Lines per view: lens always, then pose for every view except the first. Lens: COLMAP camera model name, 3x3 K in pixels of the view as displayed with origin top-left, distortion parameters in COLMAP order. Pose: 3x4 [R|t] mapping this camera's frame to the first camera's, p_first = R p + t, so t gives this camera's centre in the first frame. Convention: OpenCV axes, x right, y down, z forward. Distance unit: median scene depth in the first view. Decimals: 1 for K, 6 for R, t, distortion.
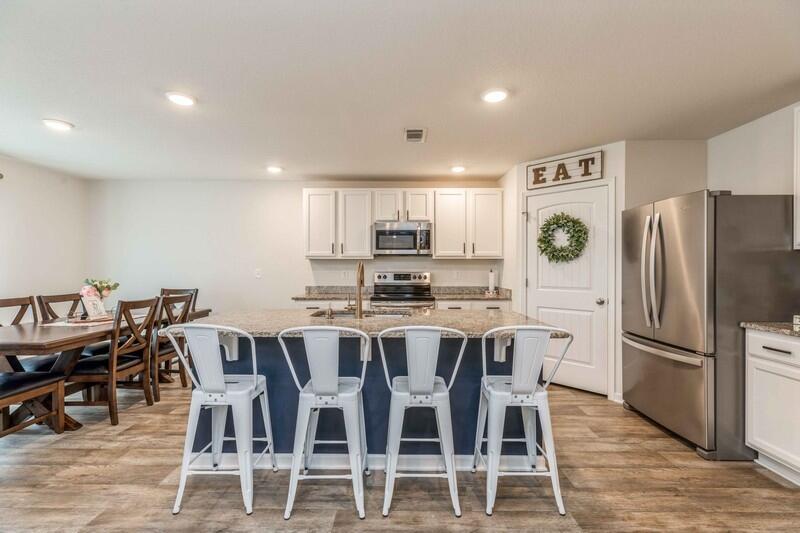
lens RADIAL K [[358.3, 0, 398.7], [0, 358.3, 265.6], [0, 0, 1]] dist [0.009486, -0.002767]
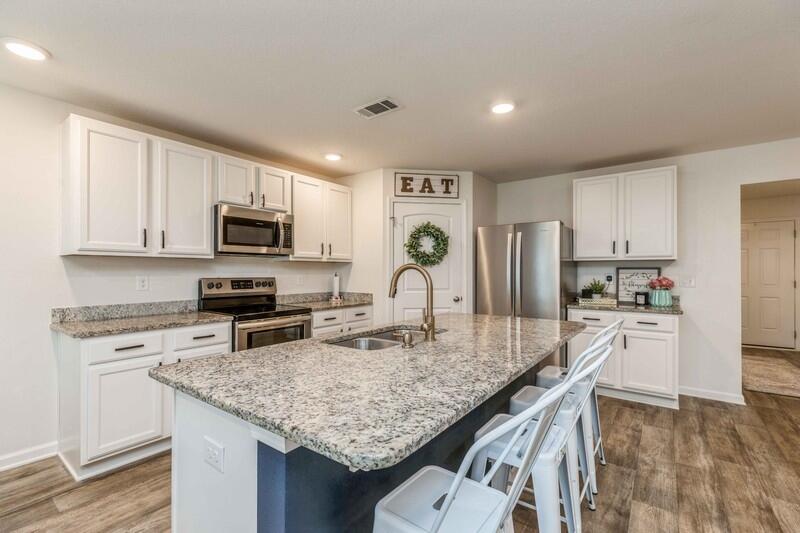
lens RADIAL K [[358.3, 0, 397.0], [0, 358.3, 266.3], [0, 0, 1]] dist [0.009486, -0.002767]
pose [[0.593258, 0.011238, 0.804934, -0.483892], [-0.002891, 0.999926, -0.011830, 0.003500], [-0.805007, 0.004692, 0.593247, 0.403670]]
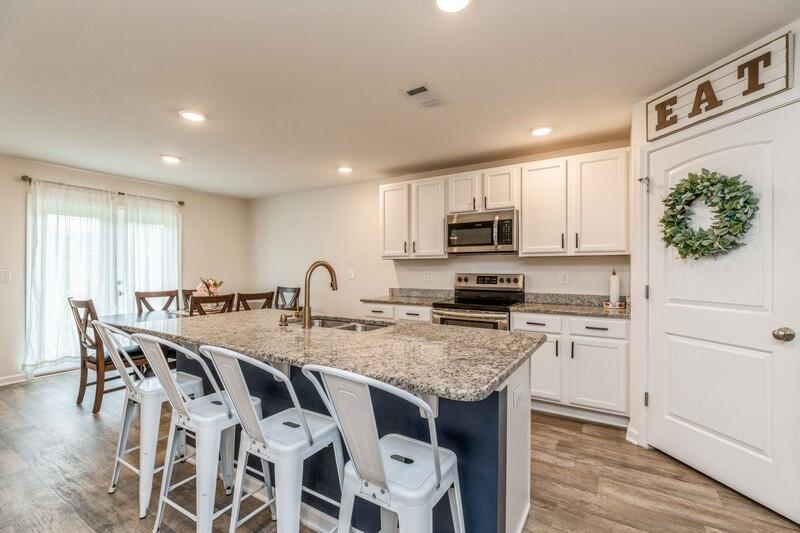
lens RADIAL K [[358.3, 0, 398.5], [0, 358.3, 269.0], [0, 0, 1]] dist [0.009486, -0.002767]
pose [[0.850319, -0.000496, -0.526267, 0.334038], [0.002808, 0.999990, 0.003594, 0.004343], [0.526260, -0.004534, 0.850312, 0.259203]]
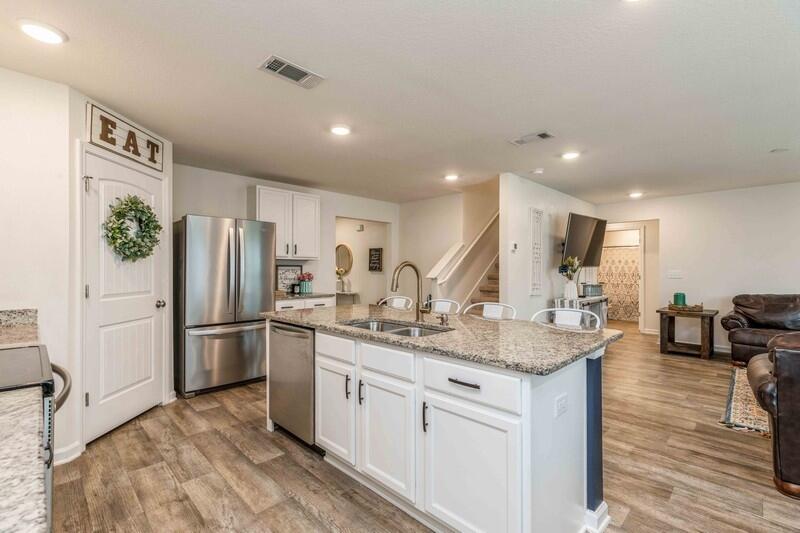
lens RADIAL K [[358.3, 0, 400.0], [0, 358.3, 267.9], [0, 0, 1]] dist [0.009486, -0.002767]
pose [[-0.714555, 0.000113, 0.699579, -0.480784], [-0.004705, 0.999977, -0.004967, 0.007417], [-0.699563, -0.006841, -0.714538, 1.117114]]
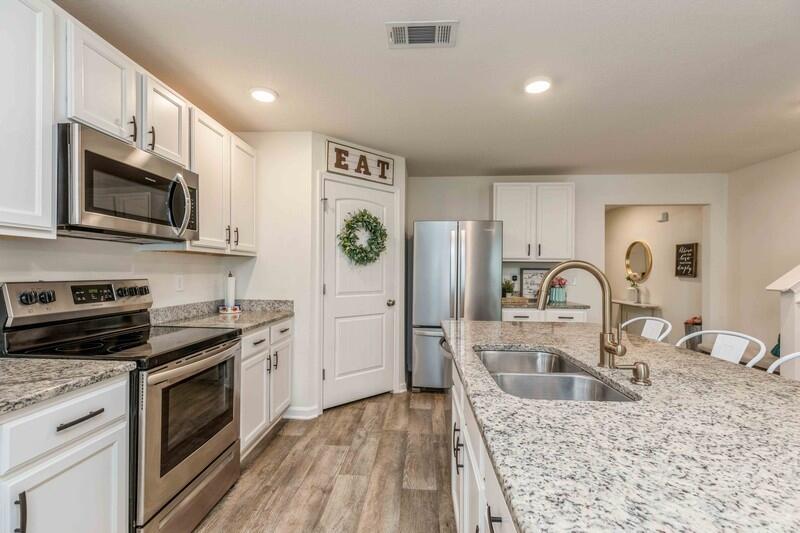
lens RADIAL K [[358.3, 0, 401.6], [0, 358.3, 269.4], [0, 0, 1]] dist [0.009486, -0.002767]
pose [[0.052409, 0.004171, 0.998617, -0.433195], [-0.011561, 0.999927, -0.003570, 0.005169], [-0.998559, -0.011358, 0.052453, 0.829917]]
